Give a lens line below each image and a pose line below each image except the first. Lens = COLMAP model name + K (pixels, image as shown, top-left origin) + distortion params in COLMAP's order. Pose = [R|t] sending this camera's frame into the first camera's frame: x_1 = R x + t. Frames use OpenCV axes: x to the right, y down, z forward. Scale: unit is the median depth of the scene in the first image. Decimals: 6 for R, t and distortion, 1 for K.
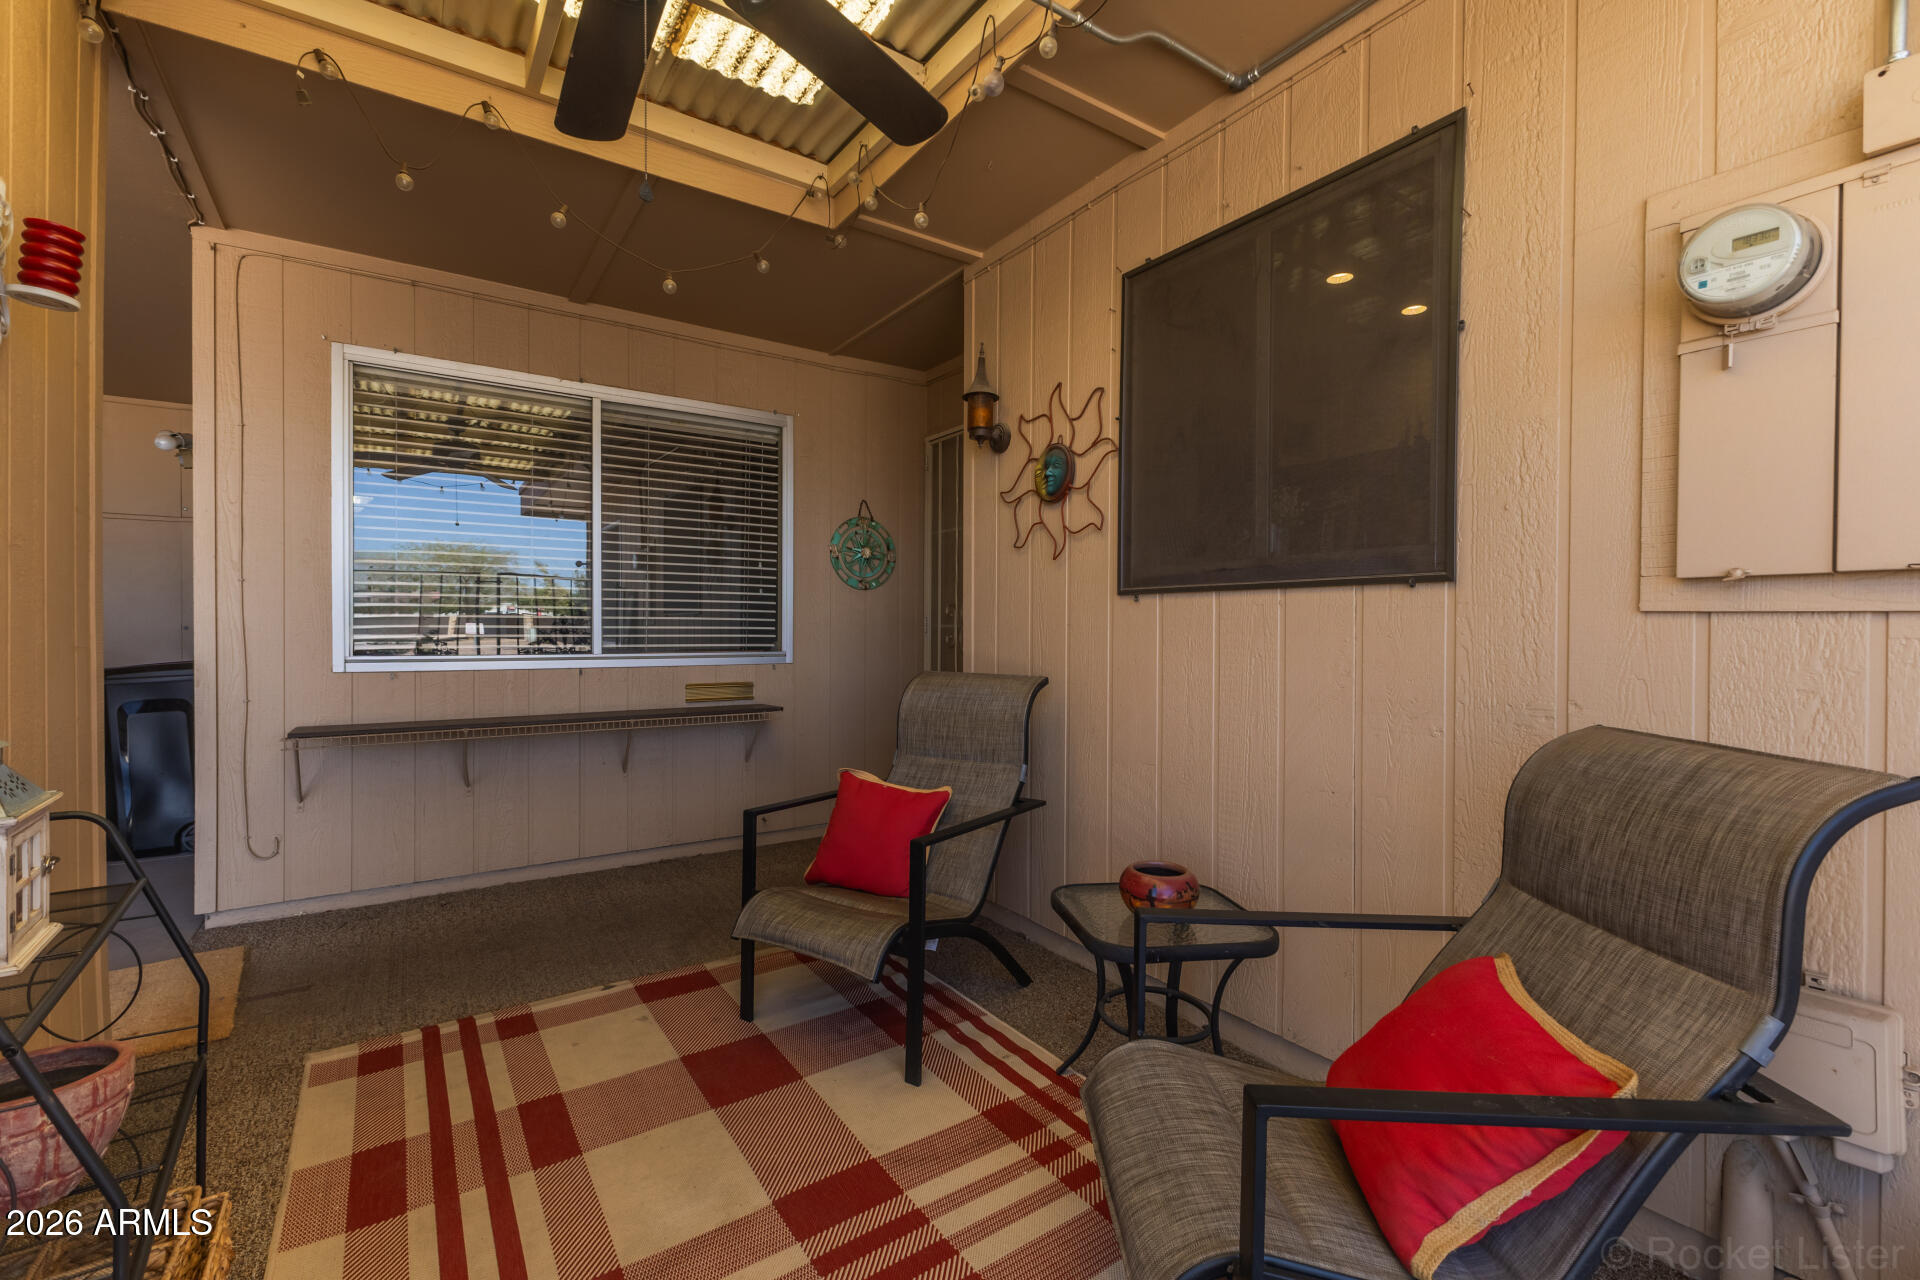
lens RADIAL K [[825.3, 0, 999.4], [0, 825.3, 644.6], [0, 0, 1]] dist [-0.000095, 0.000022]
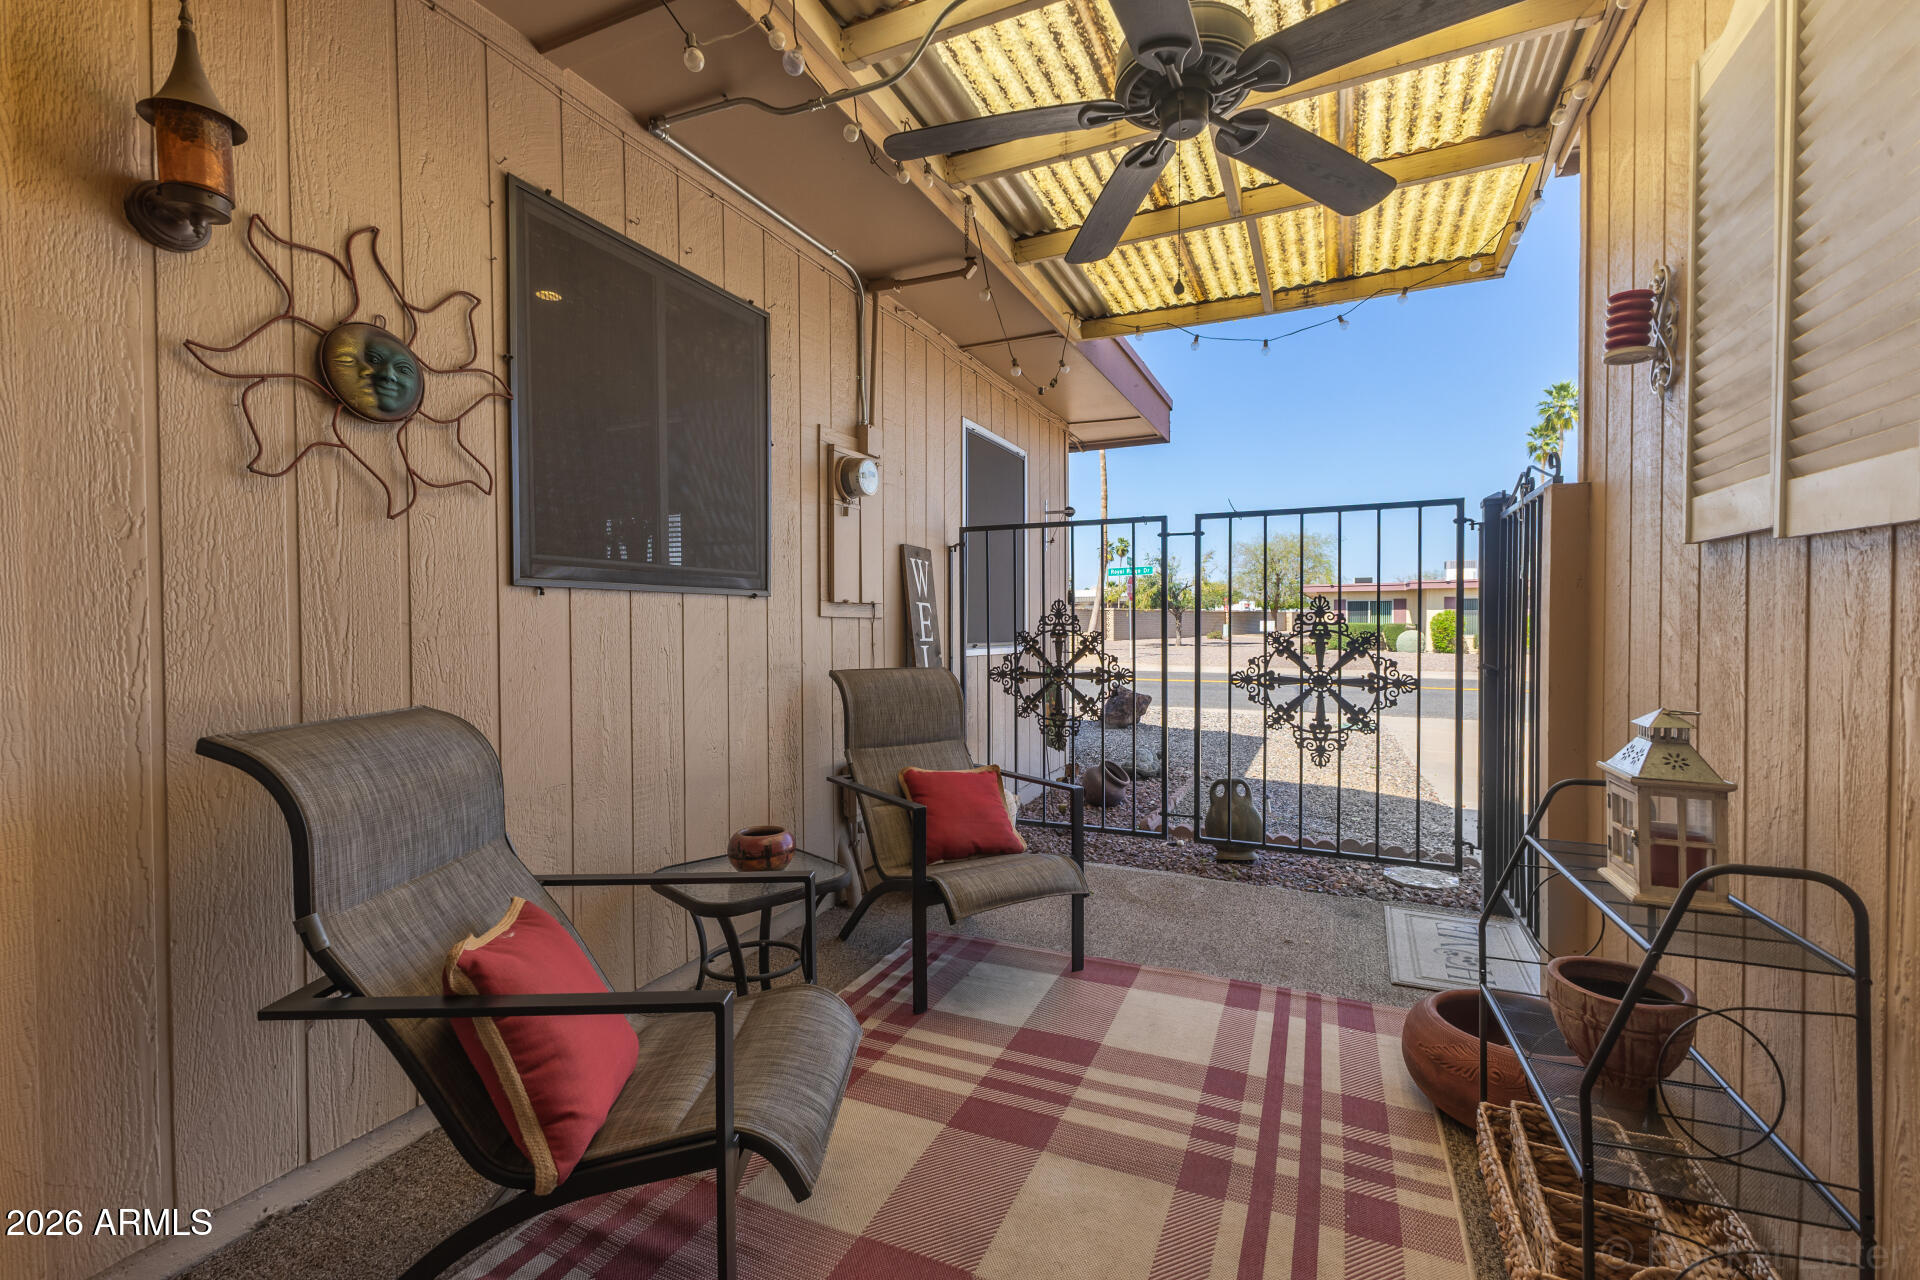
lens RADIAL K [[825.8, 0, 964.0], [0, 825.8, 629.4], [0, 0, 1]] dist [0.012843, -0.005387]
pose [[-0.500151, -0.007657, 0.865904, -0.843331], [0.024400, 0.999439, 0.022931, -0.029893], [-0.865594, 0.032597, -0.499684, 1.165547]]
